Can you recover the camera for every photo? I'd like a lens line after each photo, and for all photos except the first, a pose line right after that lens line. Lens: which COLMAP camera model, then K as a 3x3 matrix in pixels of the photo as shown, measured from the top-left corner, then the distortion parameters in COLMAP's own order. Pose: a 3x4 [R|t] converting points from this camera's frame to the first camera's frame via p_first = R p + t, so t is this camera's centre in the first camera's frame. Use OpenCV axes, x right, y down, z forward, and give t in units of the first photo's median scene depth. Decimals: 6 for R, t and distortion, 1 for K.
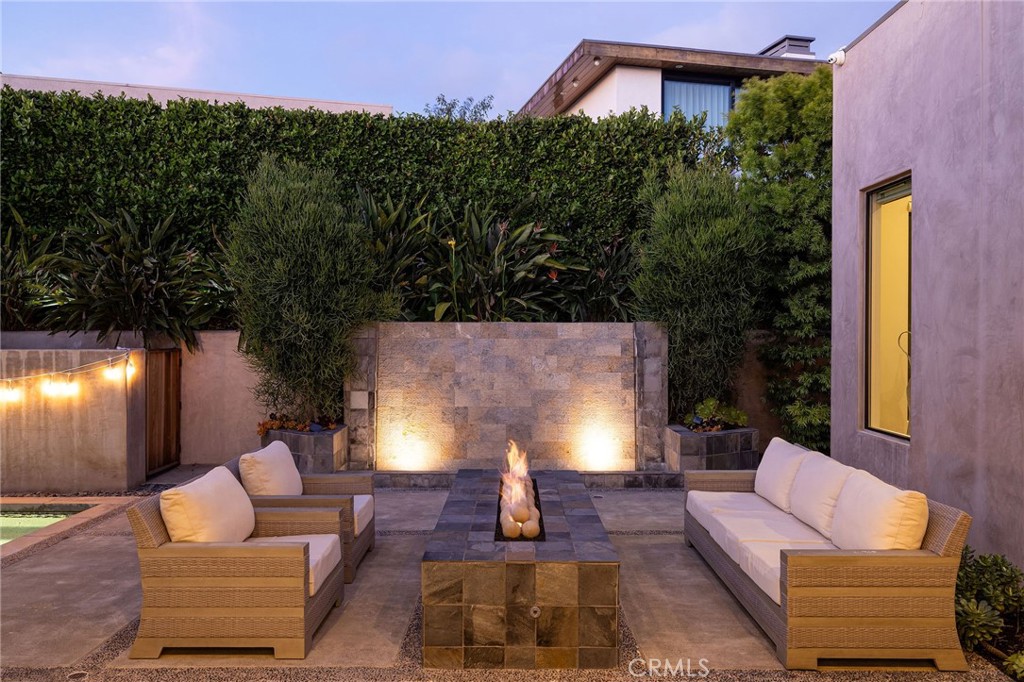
lens RADIAL K [[794.9, 0, 511.4], [0, 794.9, 334.6], [0, 0, 1]] dist [0.001633, -0.001169]
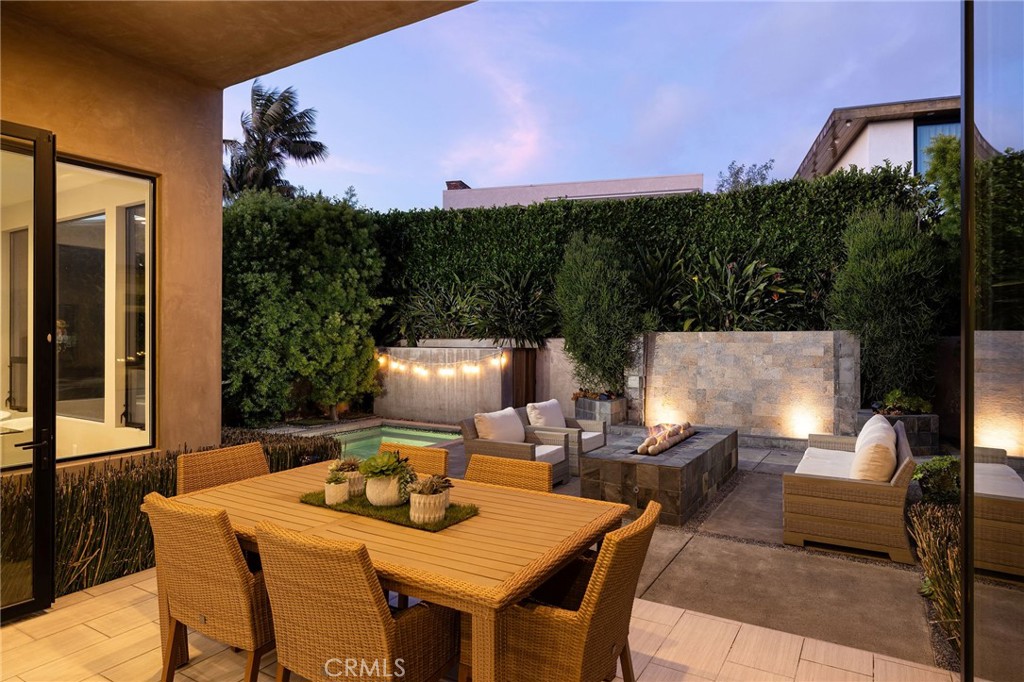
lens RADIAL K [[605.8, 0, 512.0], [0, 605.8, 341.0], [0, 0, 1]] dist [0.001536, 0.000409]
pose [[0.860435, 0.000093, -0.509561, 0.208821], [0.001031, 0.999998, 0.001923, -0.000935], [0.509560, -0.002180, 0.860433, -0.152728]]
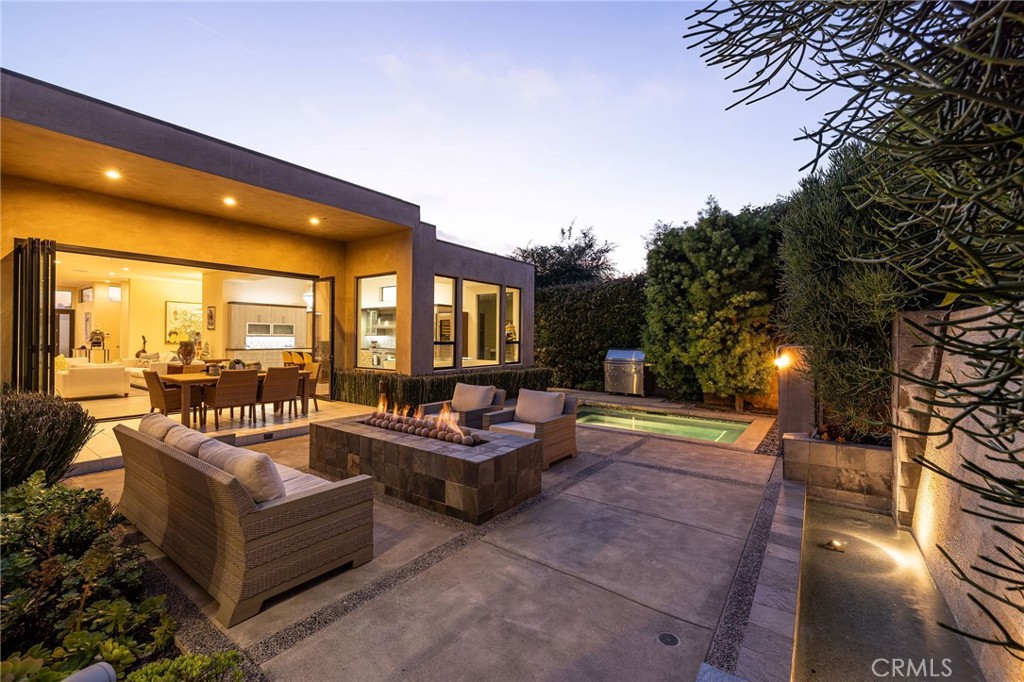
lens RADIAL K [[444.6, 0, 503.7], [0, 444.6, 337.0], [0, 0, 1]] dist [0.001204, 0.000205]
pose [[-0.593958, -0.011697, -0.804411, 0.364439], [-0.012248, 0.999910, -0.005496, 0.012763], [0.804403, 0.006588, -0.594047, 0.941629]]
